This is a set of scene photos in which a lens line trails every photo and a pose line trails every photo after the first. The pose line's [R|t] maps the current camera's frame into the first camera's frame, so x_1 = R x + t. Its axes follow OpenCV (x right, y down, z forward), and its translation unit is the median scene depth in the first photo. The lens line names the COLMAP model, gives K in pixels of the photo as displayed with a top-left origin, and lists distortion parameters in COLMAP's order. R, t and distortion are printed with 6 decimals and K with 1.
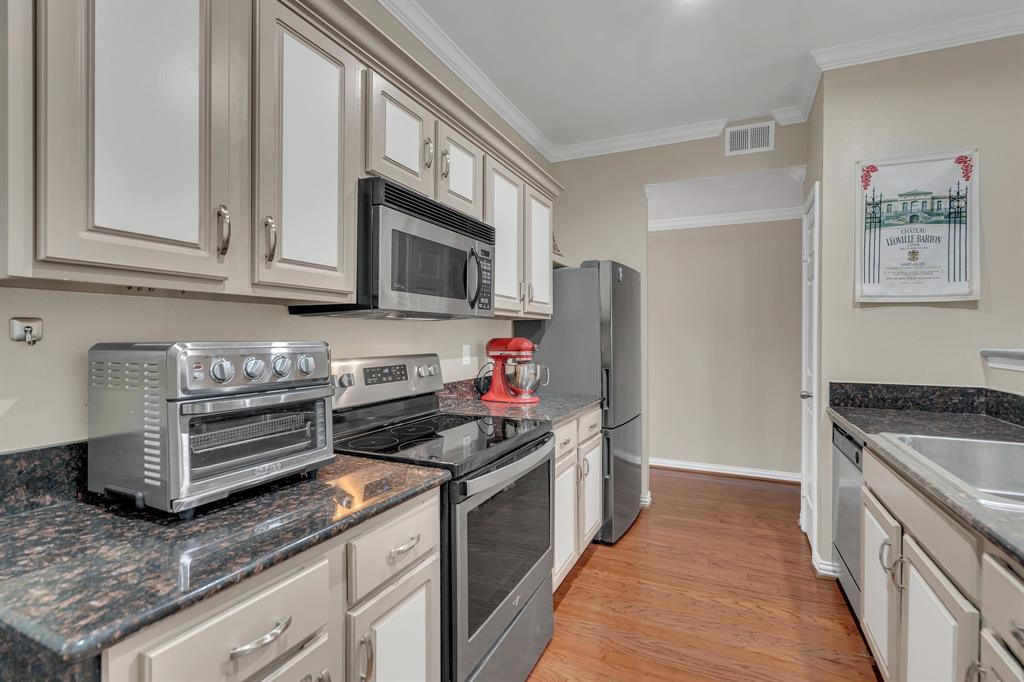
lens RADIAL K [[469.2, 0, 549.8], [0, 469.2, 336.7], [0, 0, 1]] dist [-0.000441, -0.000105]
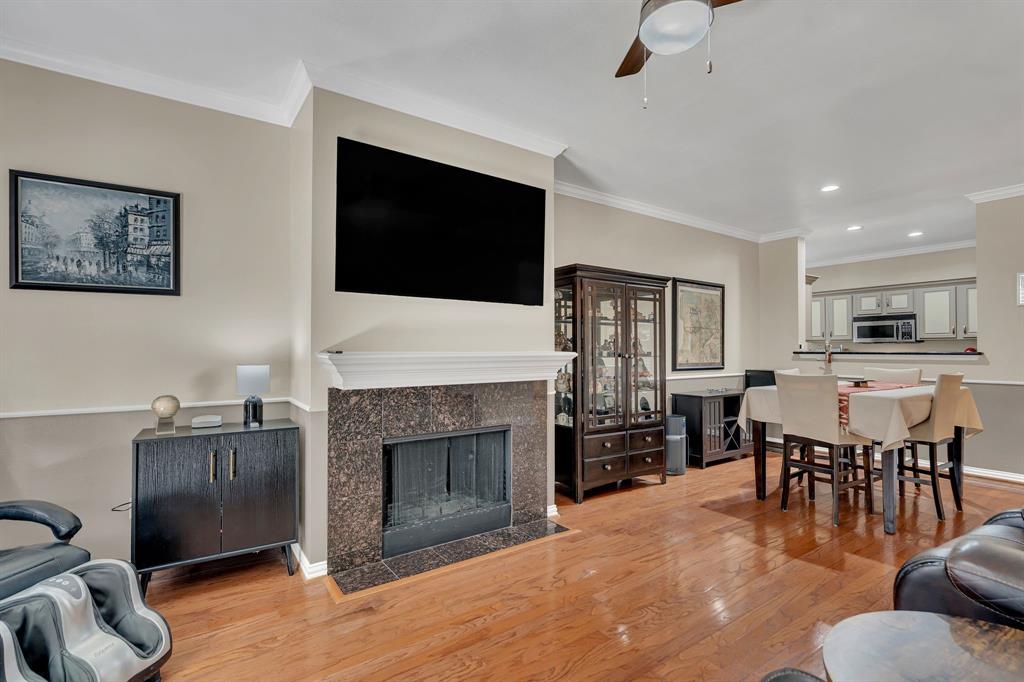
lens RADIAL K [[492.1, 0, 529.2], [0, 492.1, 339.0], [0, 0, 1]] dist [-0.001459, -0.000094]
pose [[-0.504001, -0.023448, -0.863385, 7.539571], [-0.009146, 0.999720, -0.021812, 0.060163], [0.863655, -0.003096, -0.504074, 0.831225]]
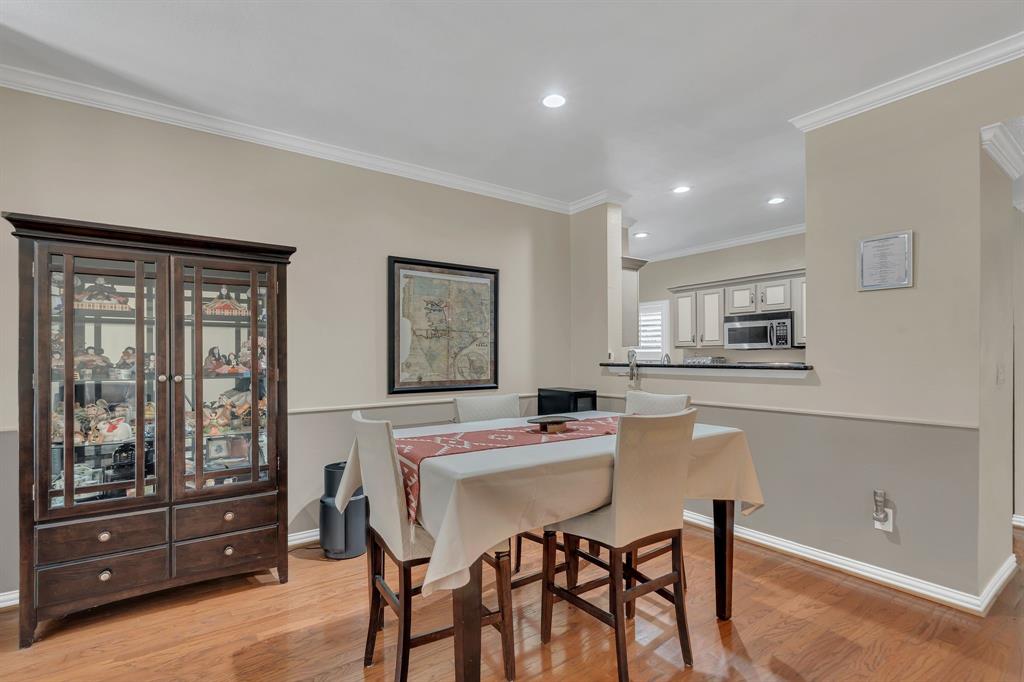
lens RADIAL K [[490.2, 0, 528.3], [0, 490.2, 352.4], [0, 0, 1]] dist [-0.002586, 0.000145]
pose [[-0.493437, -0.007472, -0.869750, 5.096992], [-0.003605, 0.999972, -0.006546, -0.002043], [0.869774, -0.000094, -0.493450, 2.009588]]
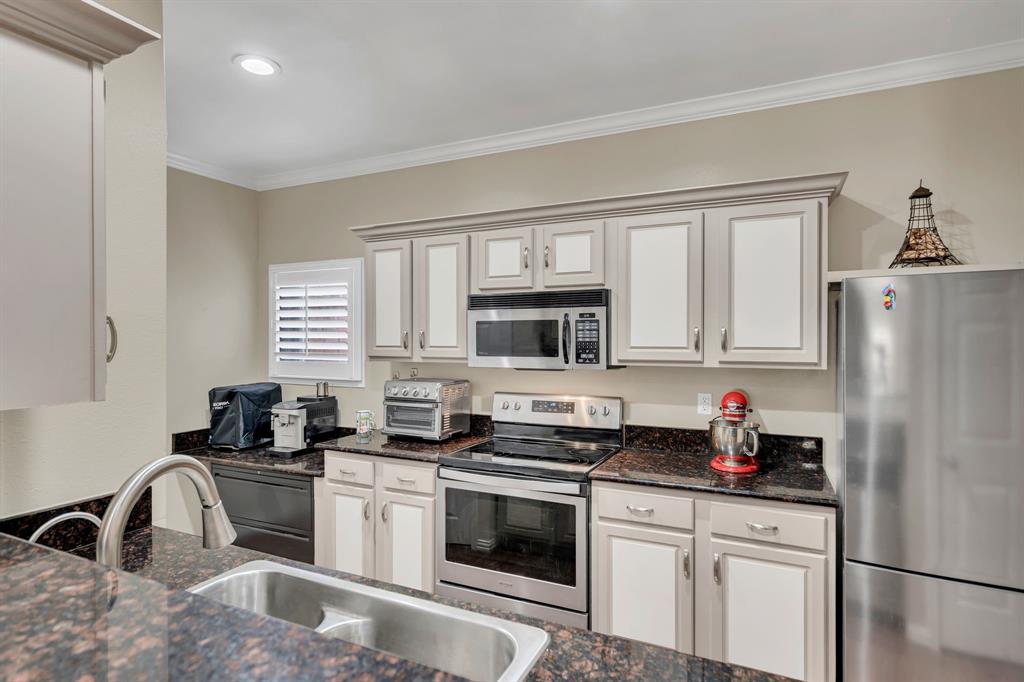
lens RADIAL K [[522.5, 0, 534.3], [0, 522.5, 338.7], [0, 0, 1]] dist [0.001880, 0.000409]
pose [[-0.011004, 0.001008, -0.999939, 2.106844], [-0.006972, 0.999975, 0.001085, -0.219157], [0.999915, 0.006984, -0.010997, 1.604703]]
